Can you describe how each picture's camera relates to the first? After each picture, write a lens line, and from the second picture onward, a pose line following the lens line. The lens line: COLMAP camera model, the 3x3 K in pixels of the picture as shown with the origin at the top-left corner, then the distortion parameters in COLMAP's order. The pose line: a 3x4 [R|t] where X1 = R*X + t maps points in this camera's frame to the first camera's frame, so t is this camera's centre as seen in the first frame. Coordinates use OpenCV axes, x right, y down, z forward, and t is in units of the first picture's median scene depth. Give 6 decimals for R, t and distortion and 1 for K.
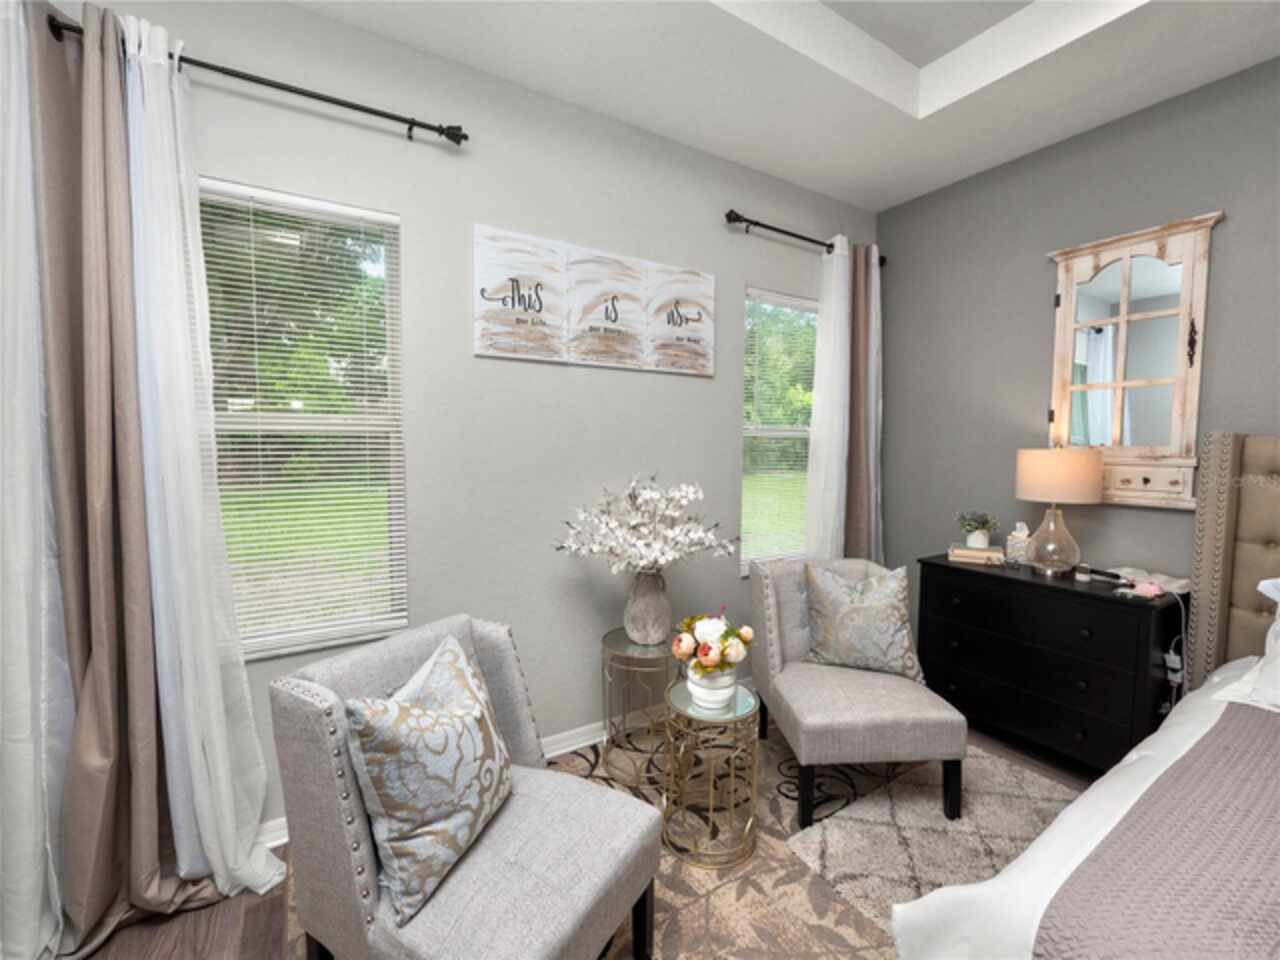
lens RADIAL K [[538.2, 0, 631.4], [0, 538.2, 477.3], [0, 0, 1]] dist [-0.007921, 0.001843]
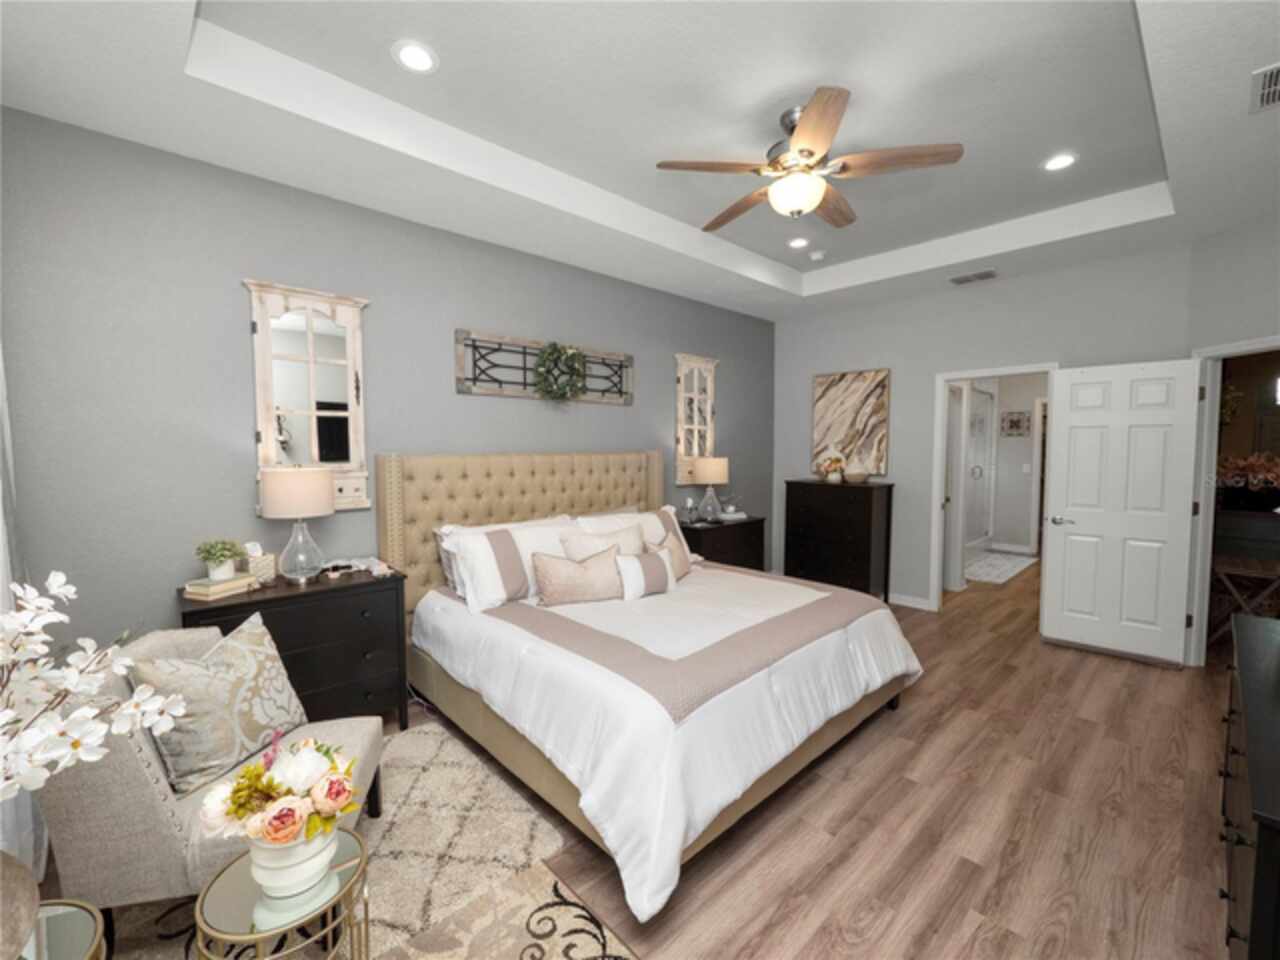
lens RADIAL K [[538.2, 0, 639.8], [0, 538.2, 477.4], [0, 0, 1]] dist [-0.007921, 0.001843]
pose [[-0.206545, -0.059312, 0.976638, -0.440822], [0.066373, 0.995012, 0.074465, -0.071658], [-0.976183, 0.080203, -0.201578, 0.546898]]
